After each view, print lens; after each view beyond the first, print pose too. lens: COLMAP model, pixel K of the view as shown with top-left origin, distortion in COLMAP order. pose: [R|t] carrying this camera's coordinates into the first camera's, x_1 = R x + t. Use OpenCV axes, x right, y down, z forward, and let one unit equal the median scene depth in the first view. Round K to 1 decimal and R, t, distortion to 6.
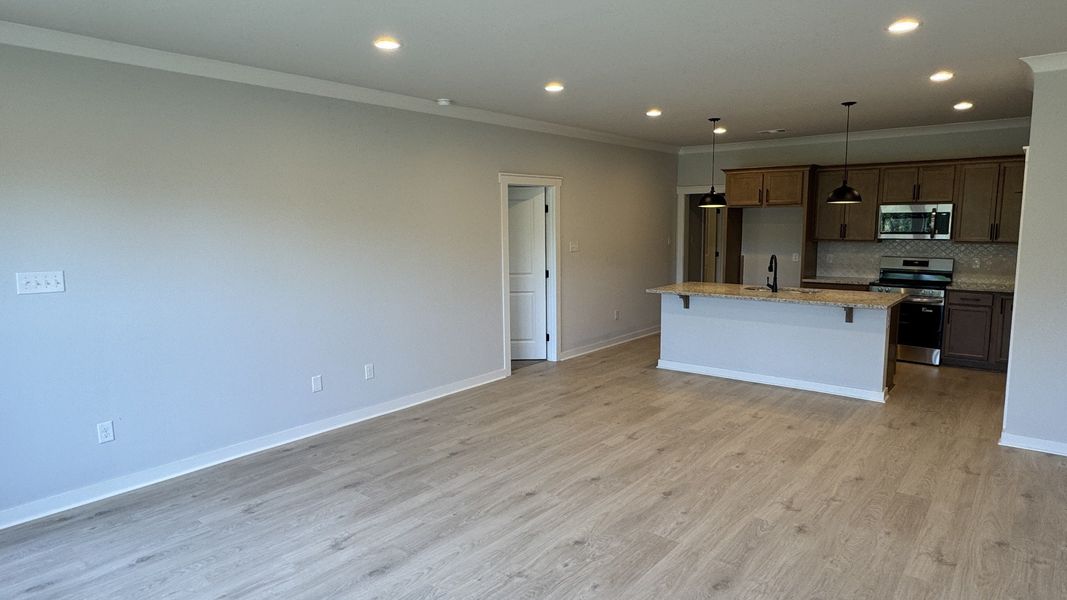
lens RADIAL K [[621.3, 0, 527.0], [0, 621.3, 298.4], [0, 0, 1]] dist [-0.003442, -0.000381]
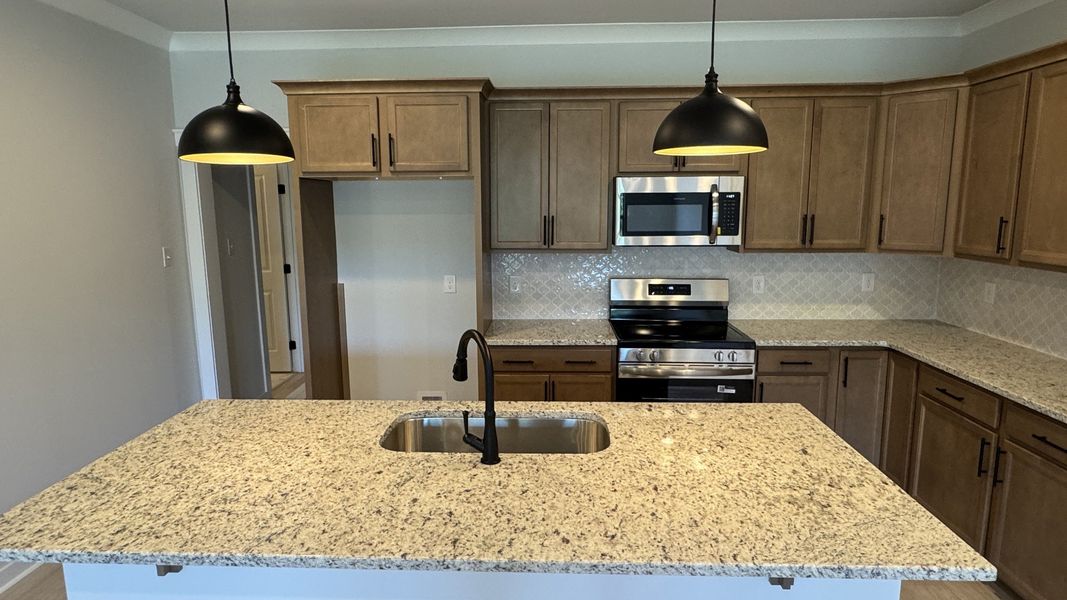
lens RADIAL K [[621.3, 0, 527.0], [0, 621.3, 298.4], [0, 0, 1]] dist [-0.003442, -0.000381]
pose [[0.791963, -0.091883, 0.603616, 0.222285], [0.075607, 0.995761, 0.052377, -0.090681], [-0.605870, 0.004157, 0.795553, 0.689999]]
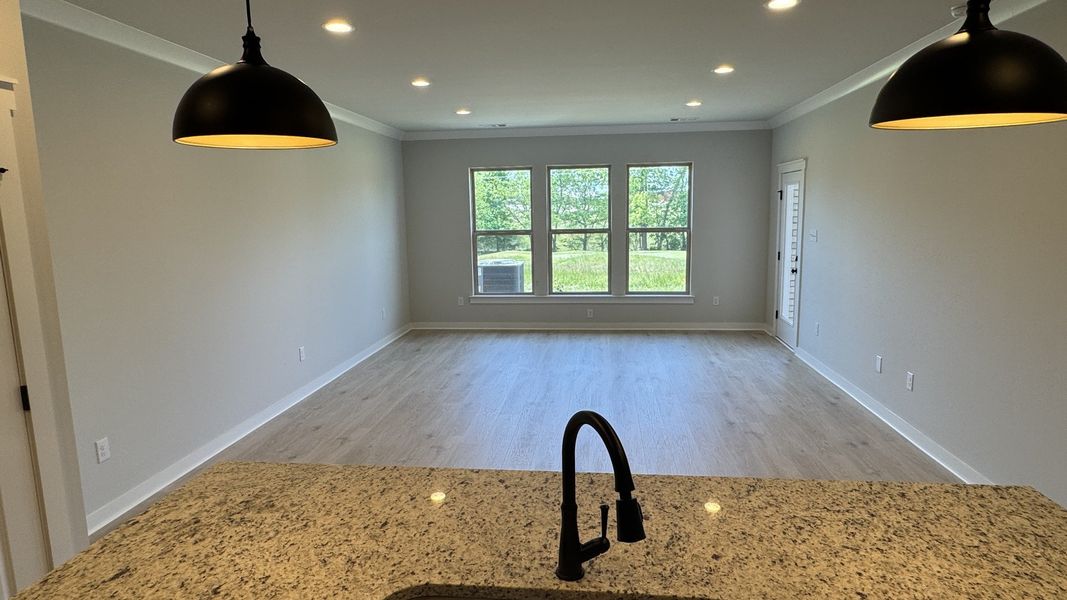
lens RADIAL K [[621.3, 0, 527.0], [0, 621.3, 298.4], [0, 0, 1]] dist [-0.003442, -0.000381]
pose [[-0.837268, 0.103724, -0.536864, 0.462732], [-0.039710, 0.967716, 0.248896, -0.133468], [0.545348, 0.229712, -0.806119, 1.030193]]
